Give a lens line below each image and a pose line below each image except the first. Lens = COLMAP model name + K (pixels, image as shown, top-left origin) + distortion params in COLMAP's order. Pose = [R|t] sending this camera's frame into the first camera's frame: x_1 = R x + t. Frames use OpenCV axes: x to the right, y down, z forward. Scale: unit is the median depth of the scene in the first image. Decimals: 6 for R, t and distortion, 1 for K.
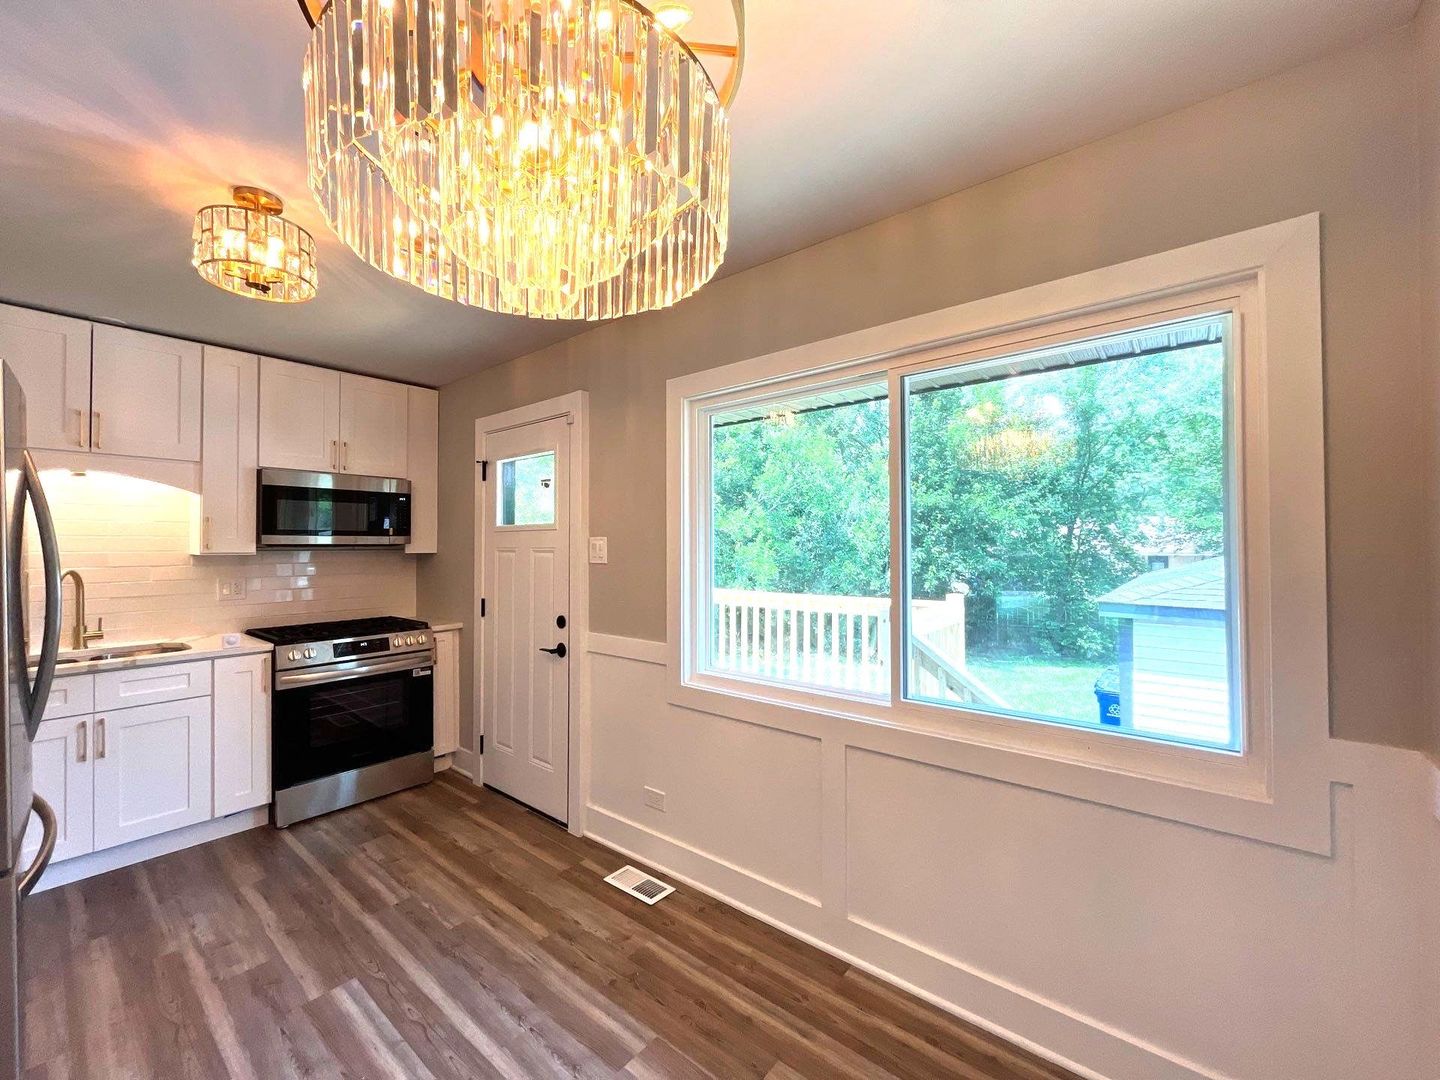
lens RADIAL K [[577.8, 0, 717.4], [0, 577.8, 538.3], [0, 0, 1]] dist [0.000174, -0.000256]
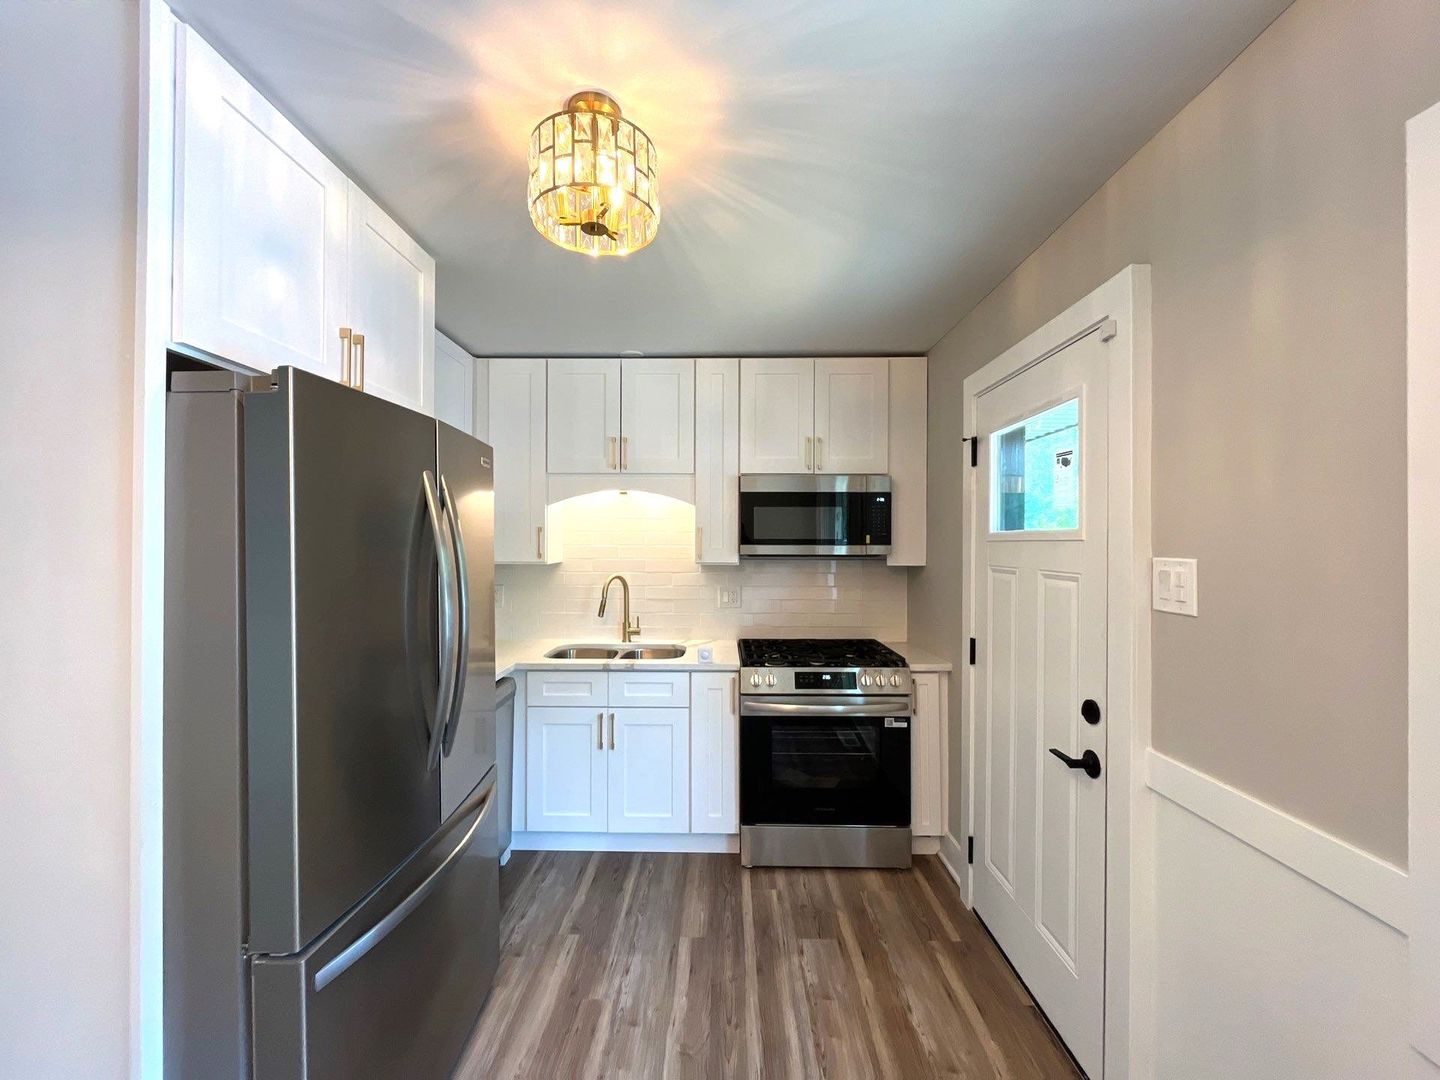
lens RADIAL K [[577.8, 0, 717.4], [0, 577.8, 538.3], [0, 0, 1]] dist [0.000174, -0.000256]
pose [[0.618848, 0.000265, -0.785511, -0.061686], [0.003651, 0.999988, 0.003214, -0.020368], [0.785502, -0.004857, 0.618840, 0.388318]]
